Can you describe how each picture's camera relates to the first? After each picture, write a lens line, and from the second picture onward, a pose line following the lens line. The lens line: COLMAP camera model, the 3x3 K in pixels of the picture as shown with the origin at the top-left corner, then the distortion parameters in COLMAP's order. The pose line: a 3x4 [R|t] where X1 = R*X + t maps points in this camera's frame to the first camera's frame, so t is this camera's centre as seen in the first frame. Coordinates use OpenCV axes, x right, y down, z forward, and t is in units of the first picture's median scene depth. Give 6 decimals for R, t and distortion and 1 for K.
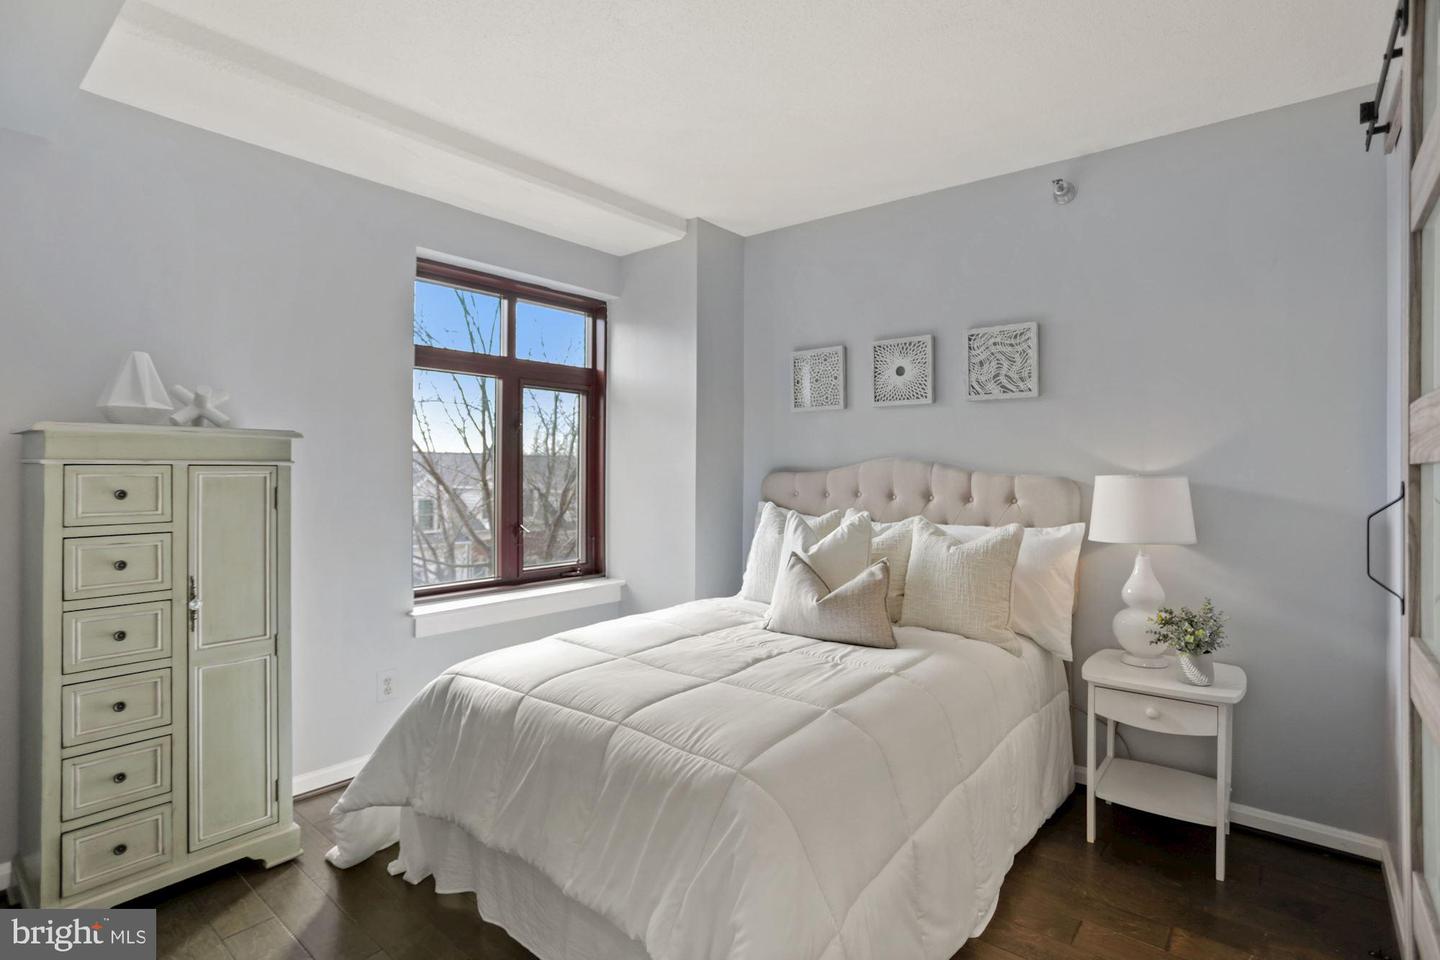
lens RADIAL K [[718.2, 0, 715.0], [0, 718.2, 469.6], [0, 0, 1]] dist [-0.051084, 0.024214]
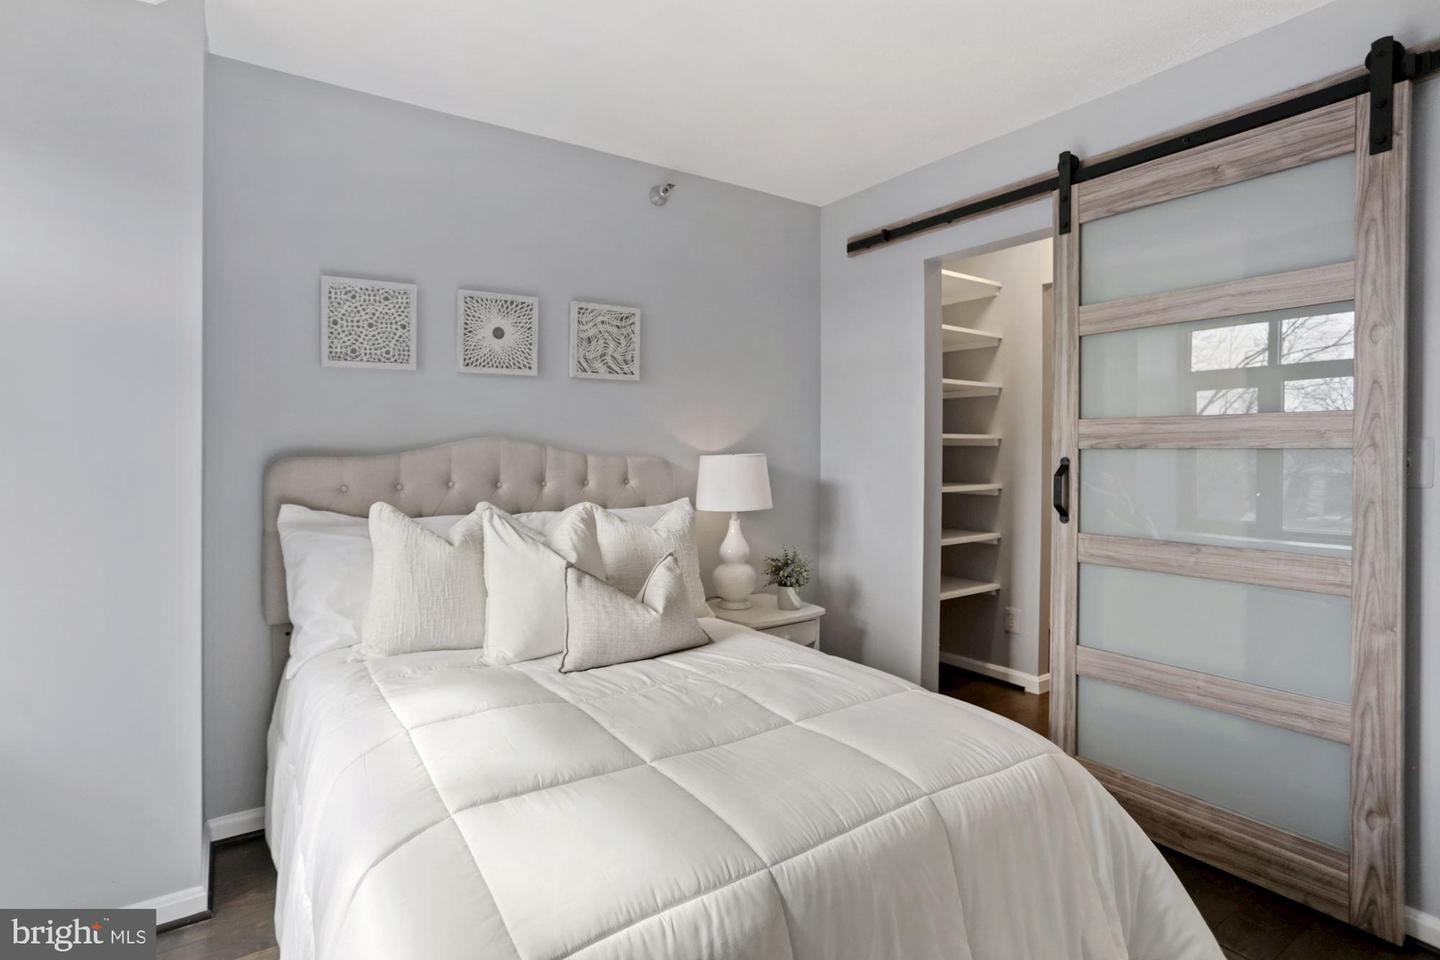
lens RADIAL K [[718.2, 0, 748.6], [0, 718.2, 445.6], [0, 0, 1]] dist [-0.051084, 0.024214]
pose [[0.268083, -0.002206, 0.963393, -0.569244], [0.004455, 0.999990, 0.001051, -0.008232], [-0.963386, 0.004010, 0.268090, 0.618432]]
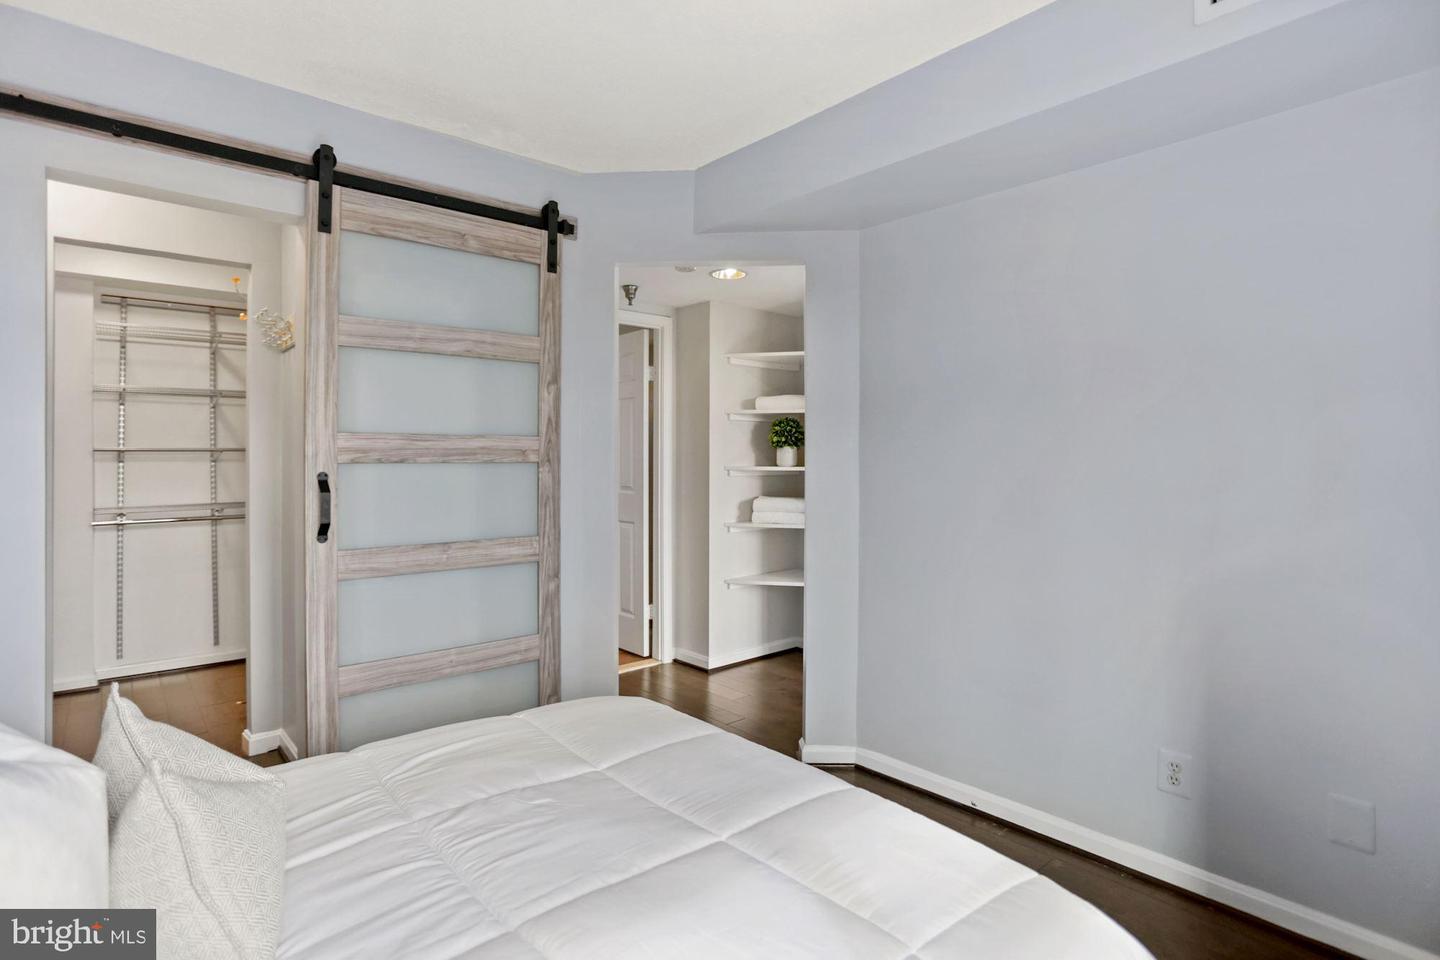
lens RADIAL K [[718.2, 0, 694.8], [0, 718.2, 462.3], [0, 0, 1]] dist [-0.051084, 0.024214]
pose [[-0.980539, -0.007147, 0.196196, -0.167244], [-0.006044, 0.999962, 0.006224, -0.010181], [-0.196233, 0.004917, -0.980545, 1.242343]]
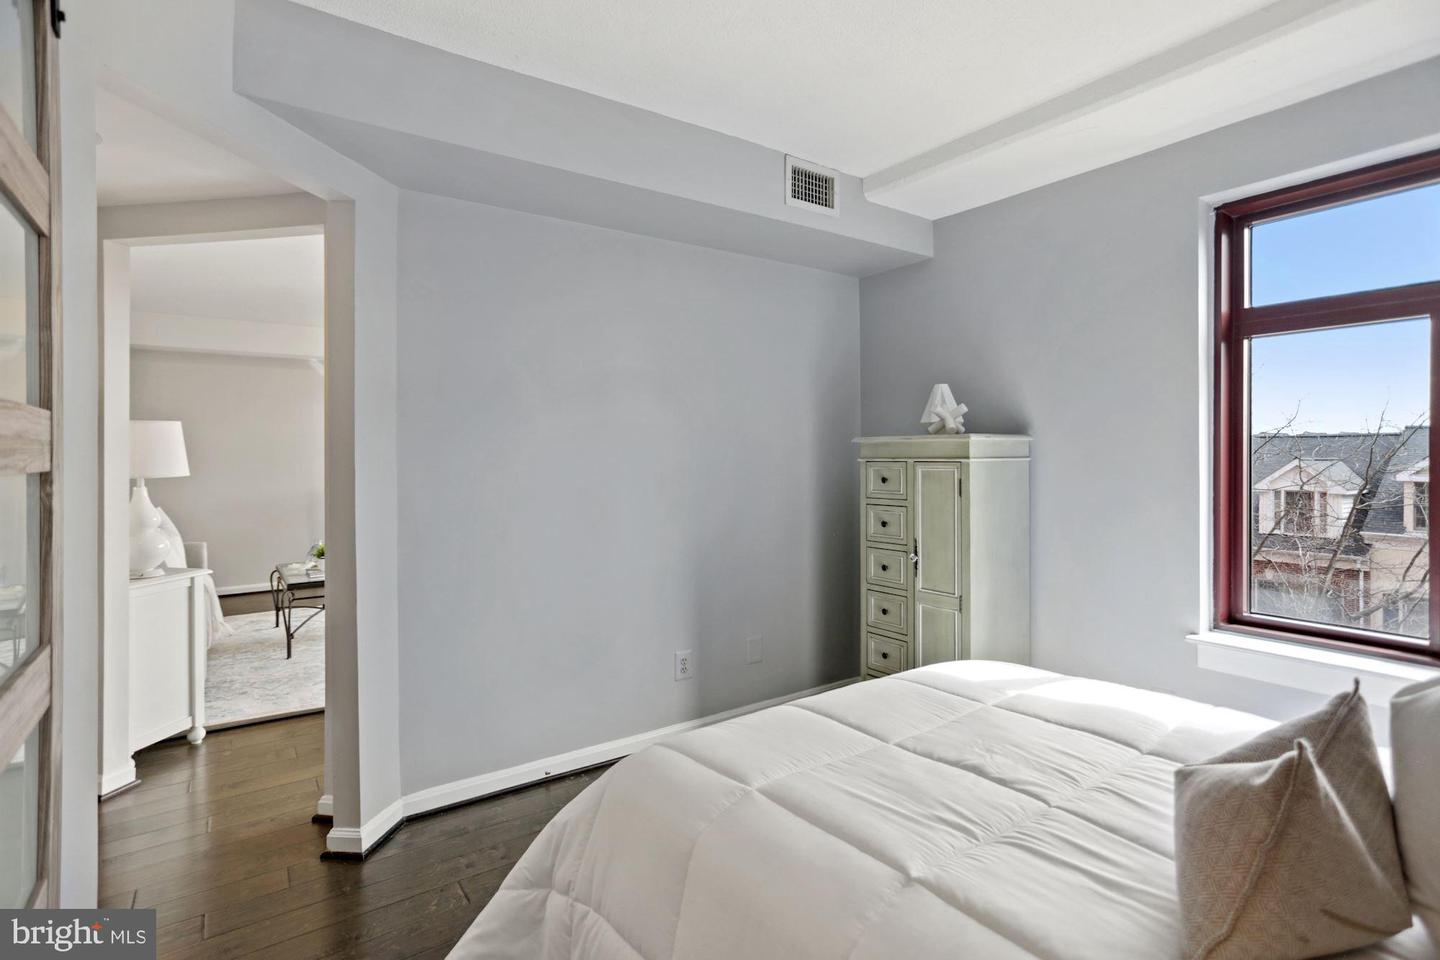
lens RADIAL K [[718.2, 0, 728.7], [0, 718.2, 450.8], [0, 0, 1]] dist [-0.051084, 0.024214]
pose [[-0.263140, -0.010358, -0.964702, 0.590143], [-0.000322, 0.999943, -0.010649, -0.009828], [0.964757, -0.002492, -0.263129, 0.770491]]
